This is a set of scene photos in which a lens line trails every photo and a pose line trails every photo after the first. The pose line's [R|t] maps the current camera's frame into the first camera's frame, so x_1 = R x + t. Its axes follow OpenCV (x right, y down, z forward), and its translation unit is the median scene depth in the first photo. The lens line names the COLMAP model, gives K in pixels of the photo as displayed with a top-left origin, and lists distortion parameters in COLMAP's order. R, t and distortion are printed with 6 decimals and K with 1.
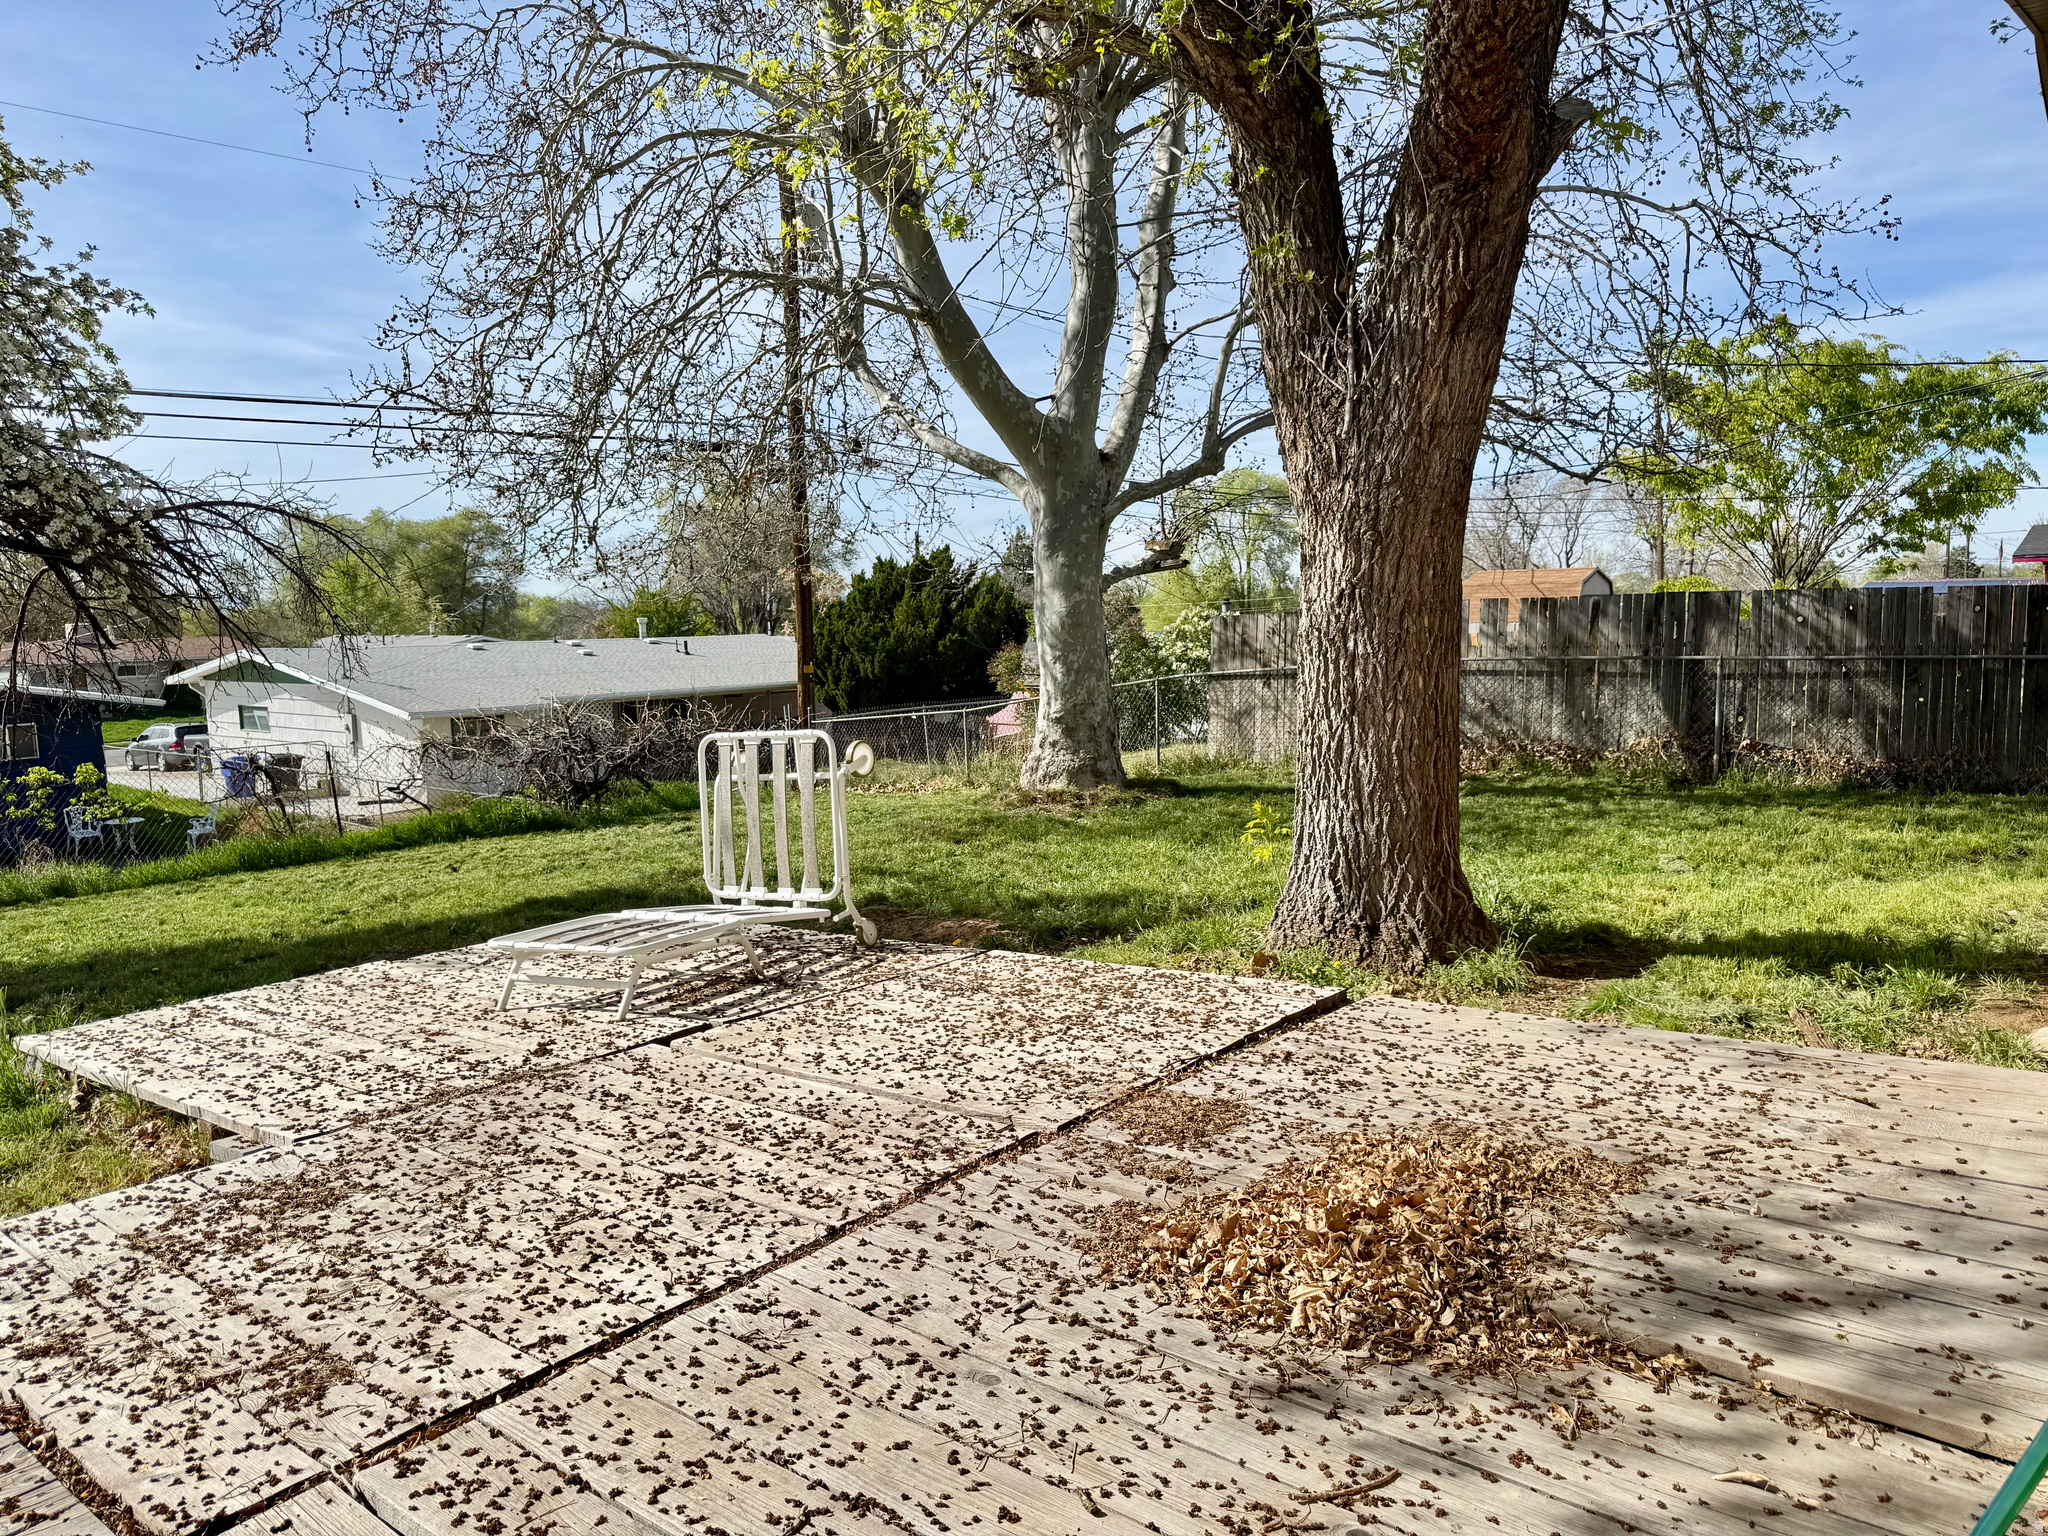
lens RADIAL K [[1463.5, 0, 1023.6], [0, 1463.5, 750.4], [0, 0, 1]] dist [0.034882, -0.022176]
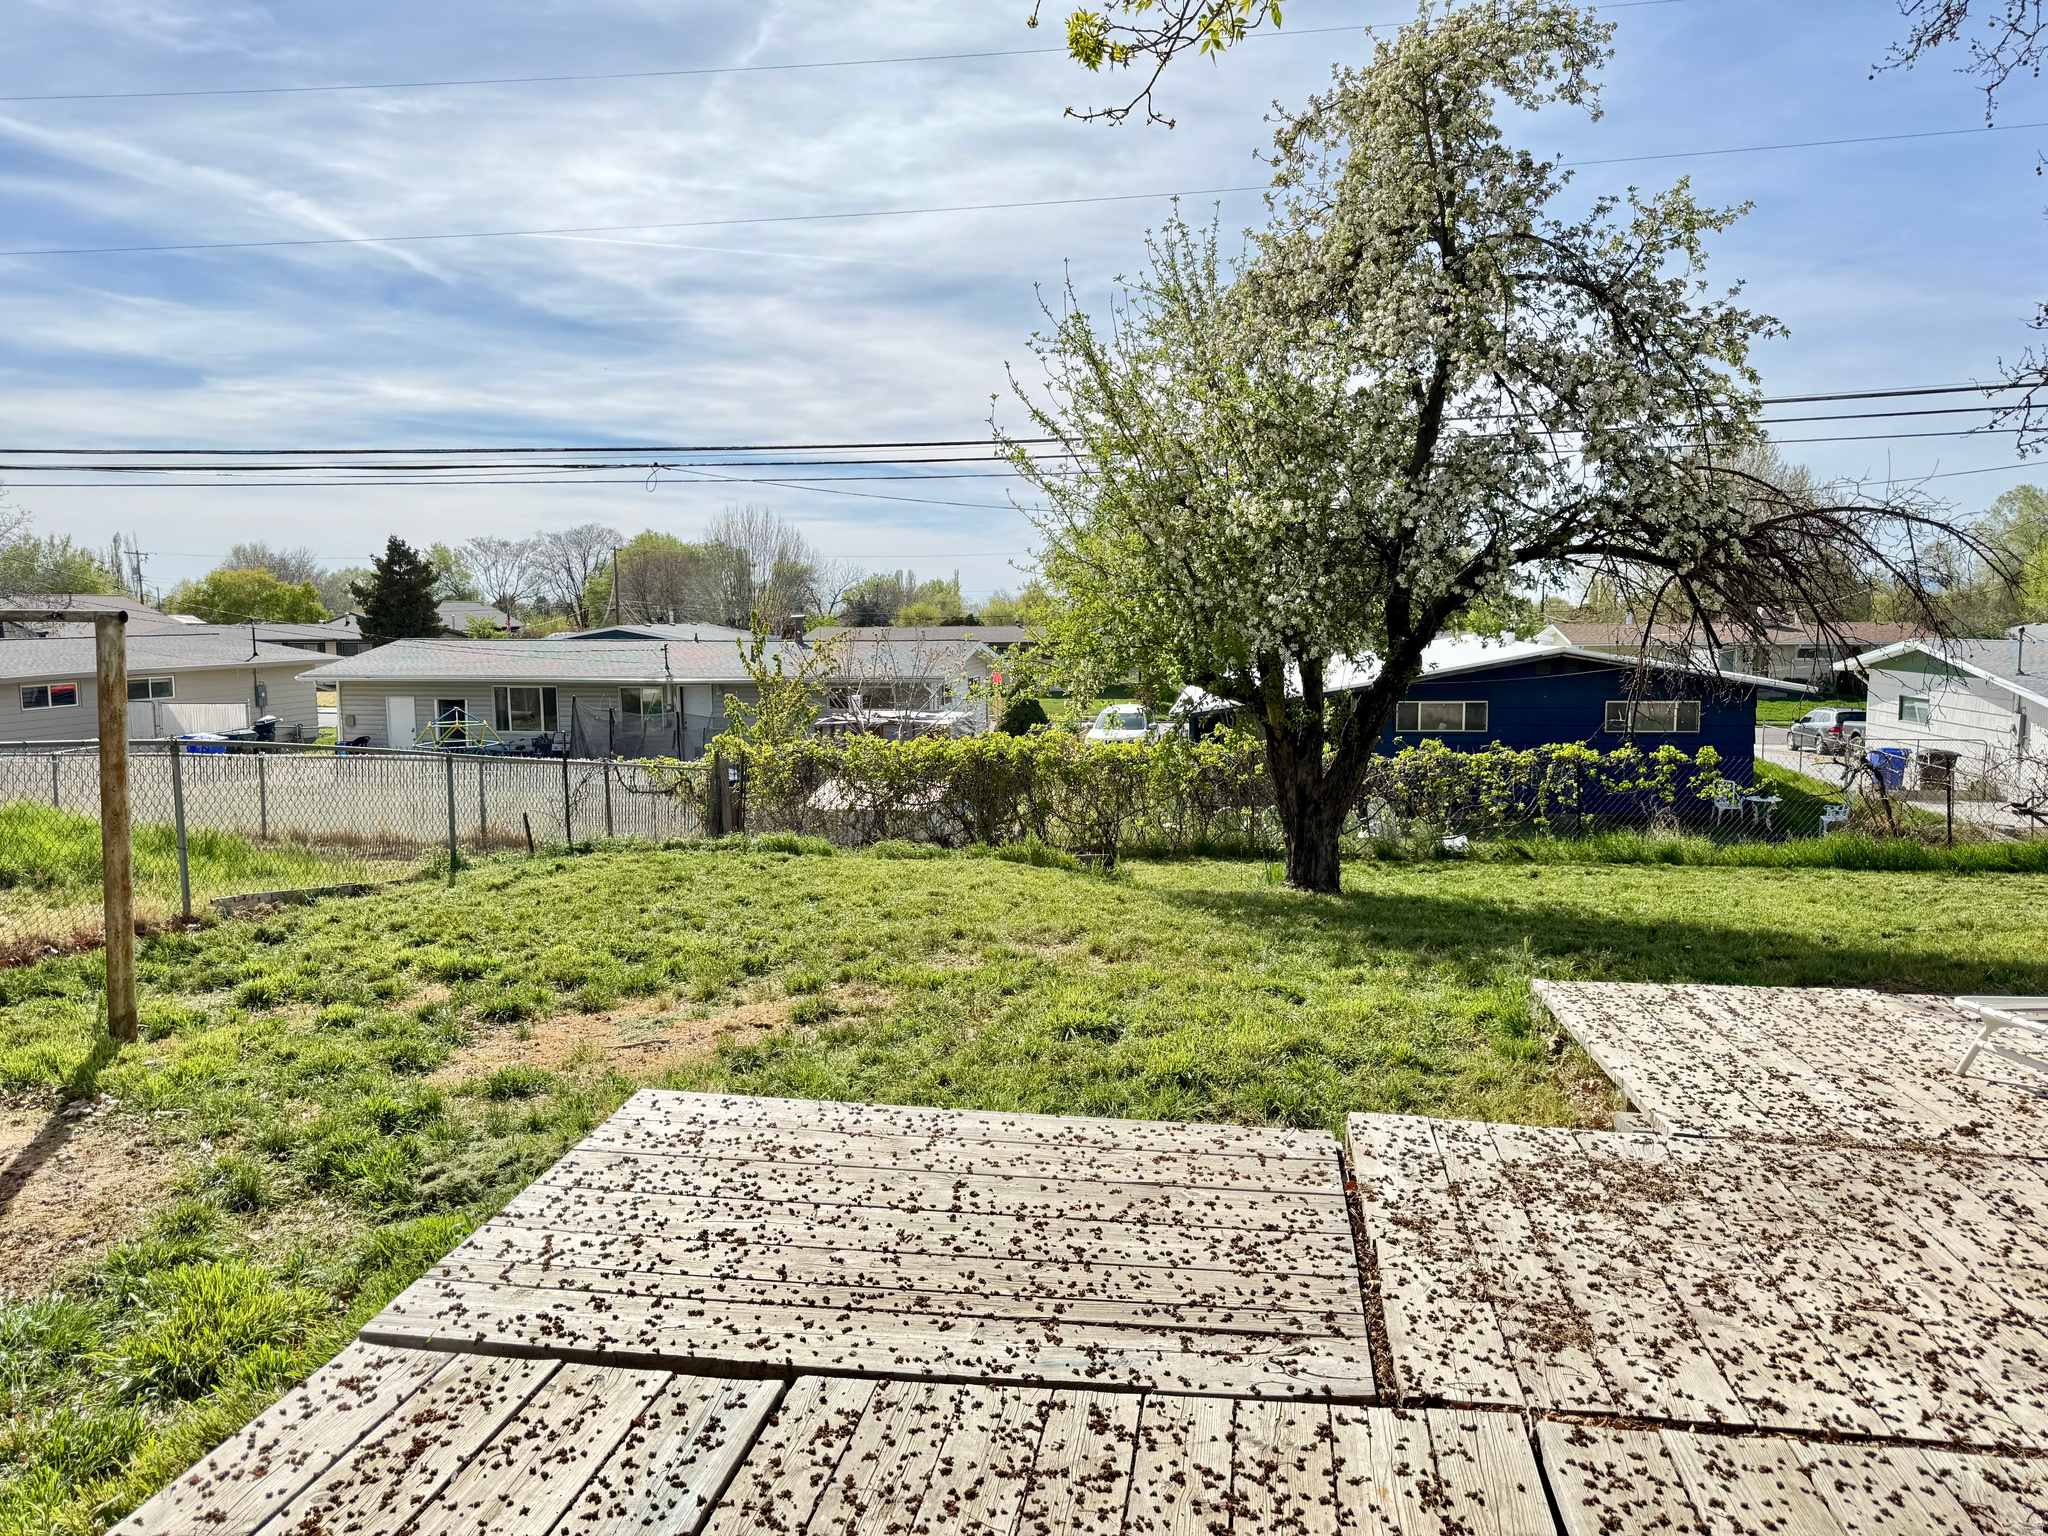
lens RADIAL K [[1463.5, 0, 1038.6], [0, 1463.5, 773.0], [0, 0, 1]] dist [0.034882, -0.022176]
pose [[0.513360, 0.114225, -0.850537, 0.216837], [-0.091057, 0.992757, 0.078366, -0.059051], [0.853329, 0.037217, 0.520043, 0.024737]]
